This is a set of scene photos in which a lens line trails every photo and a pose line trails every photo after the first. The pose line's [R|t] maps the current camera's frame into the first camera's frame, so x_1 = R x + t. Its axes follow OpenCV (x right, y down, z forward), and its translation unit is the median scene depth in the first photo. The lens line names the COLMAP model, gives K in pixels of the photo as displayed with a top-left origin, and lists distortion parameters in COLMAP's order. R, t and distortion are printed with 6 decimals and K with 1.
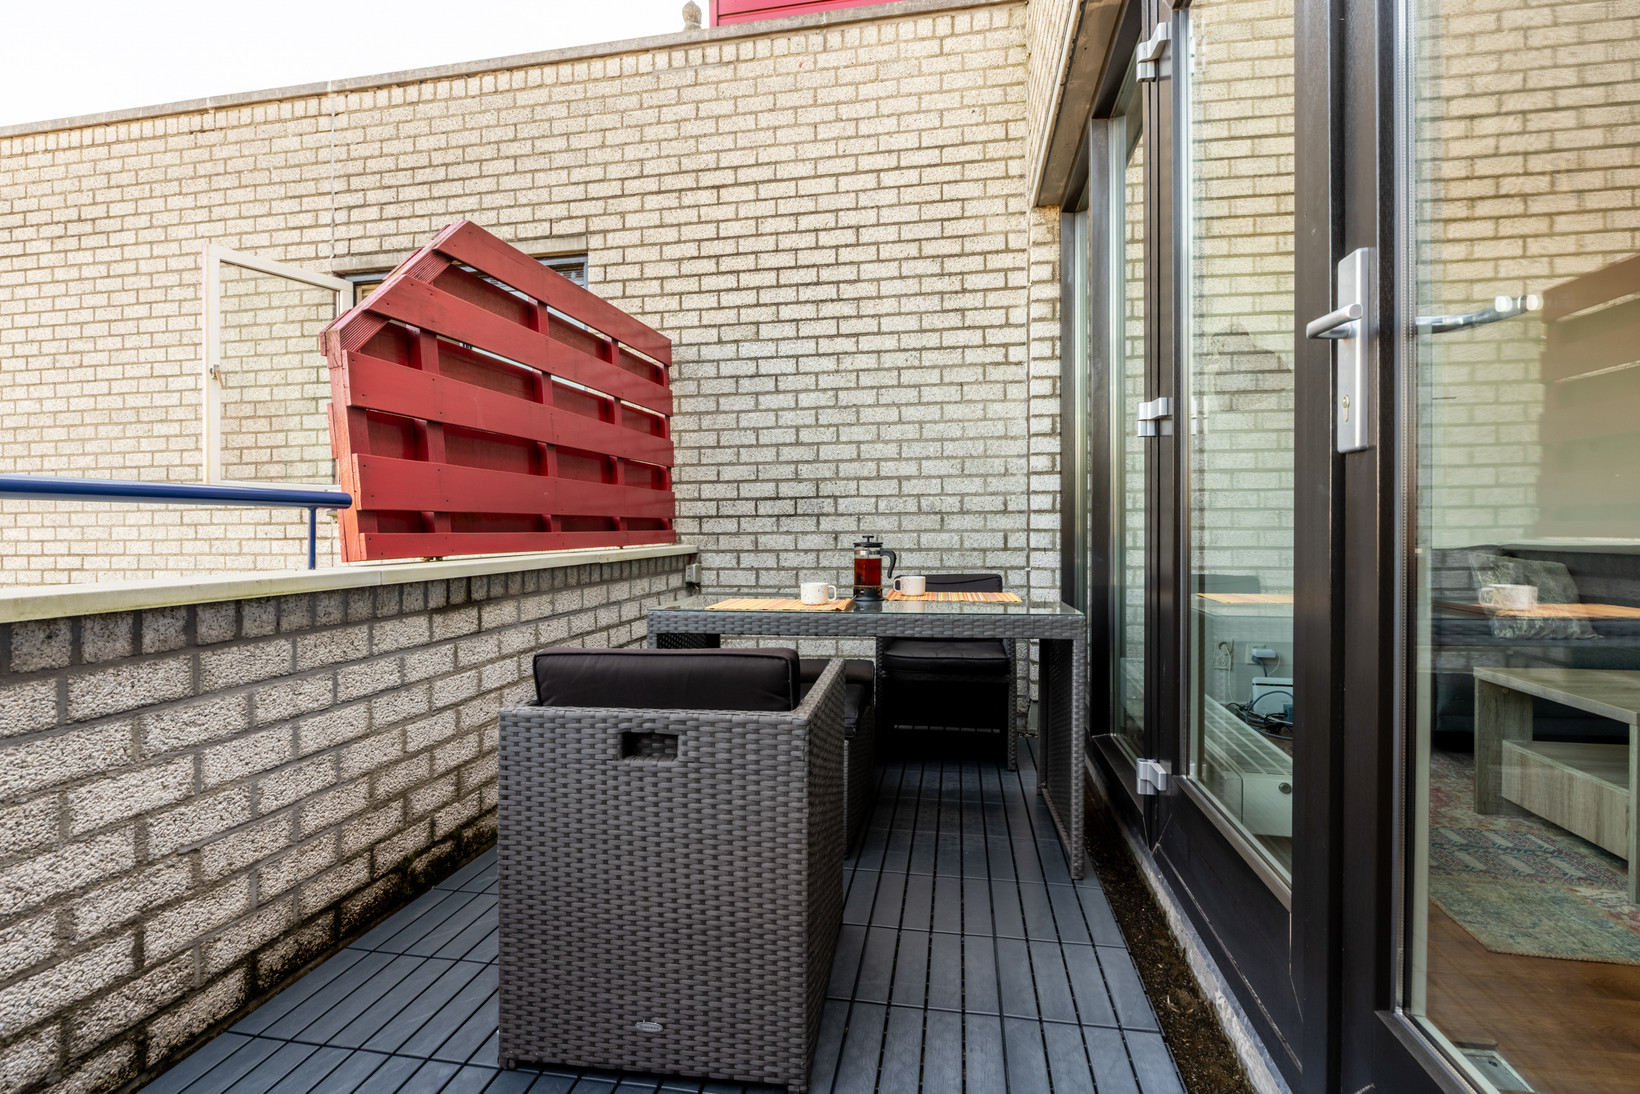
lens RADIAL K [[767.3, 0, 817.5], [0, 767.3, 533.8], [0, 0, 1]] dist [0.001313, 0.000123]
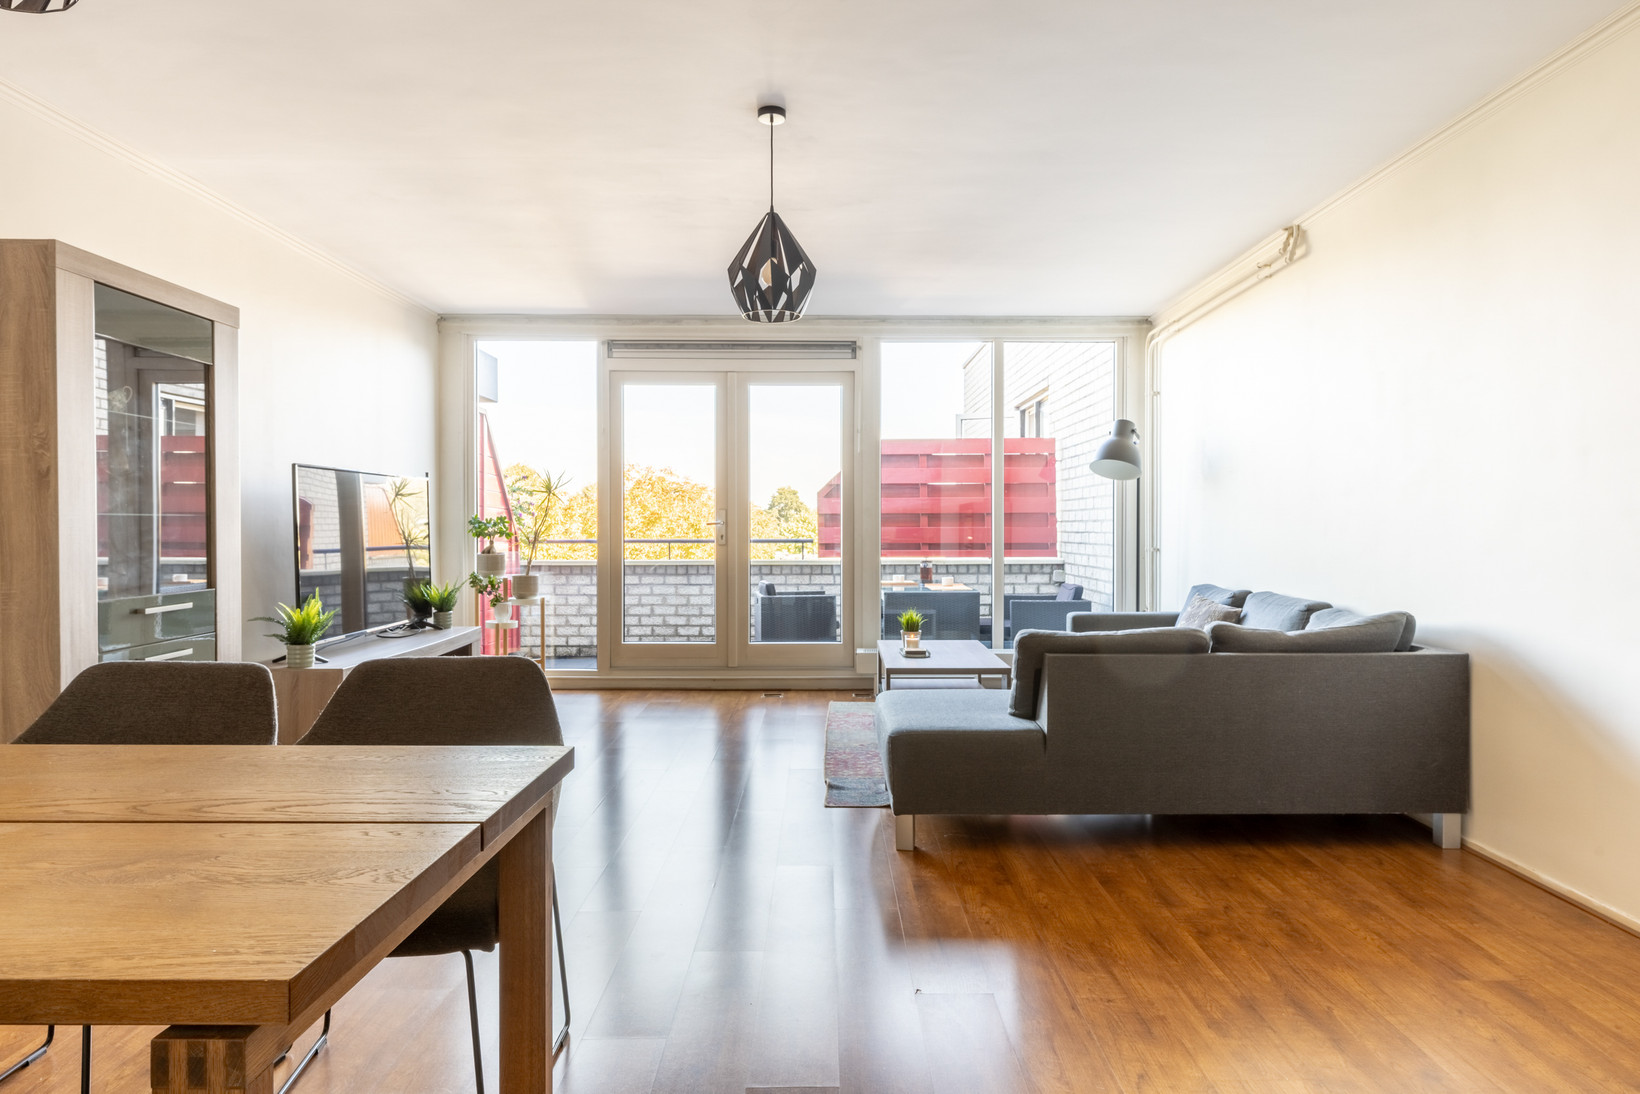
lens RADIAL K [[983.4, 0, 819.7], [0, 983.4, 552.7], [0, 0, 1]] dist [0.016082, -0.002606]
pose [[0.168427, 0.039009, -0.984942, 3.305296], [-0.005782, 0.999239, 0.038586, -0.139804], [0.985697, -0.000804, 0.168524, 0.211857]]
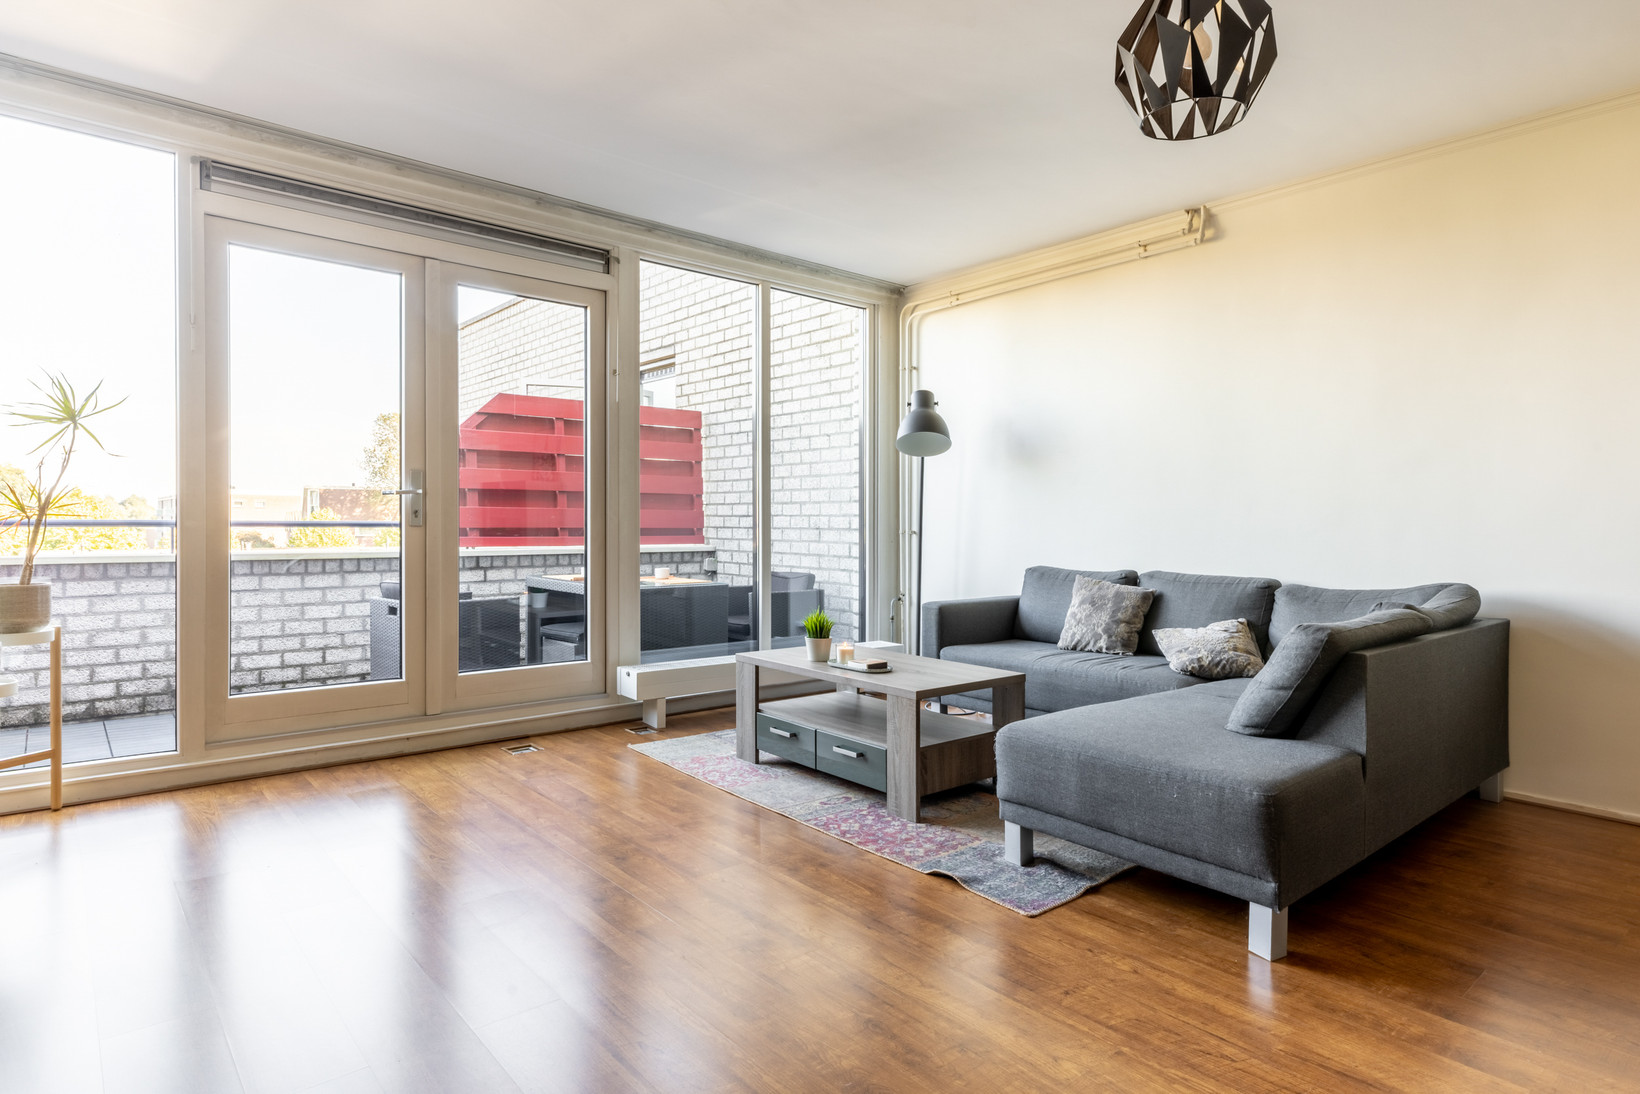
lens RADIAL K [[918.9, 0, 827.6], [0, 918.9, 538.1], [0, 0, 1]] dist [0.006406, 0.000392]
pose [[0.776366, 0.028720, -0.629628, 2.054465], [-0.020296, 0.999582, 0.020570, -0.074905], [0.629956, -0.003191, 0.776624, -0.467227]]
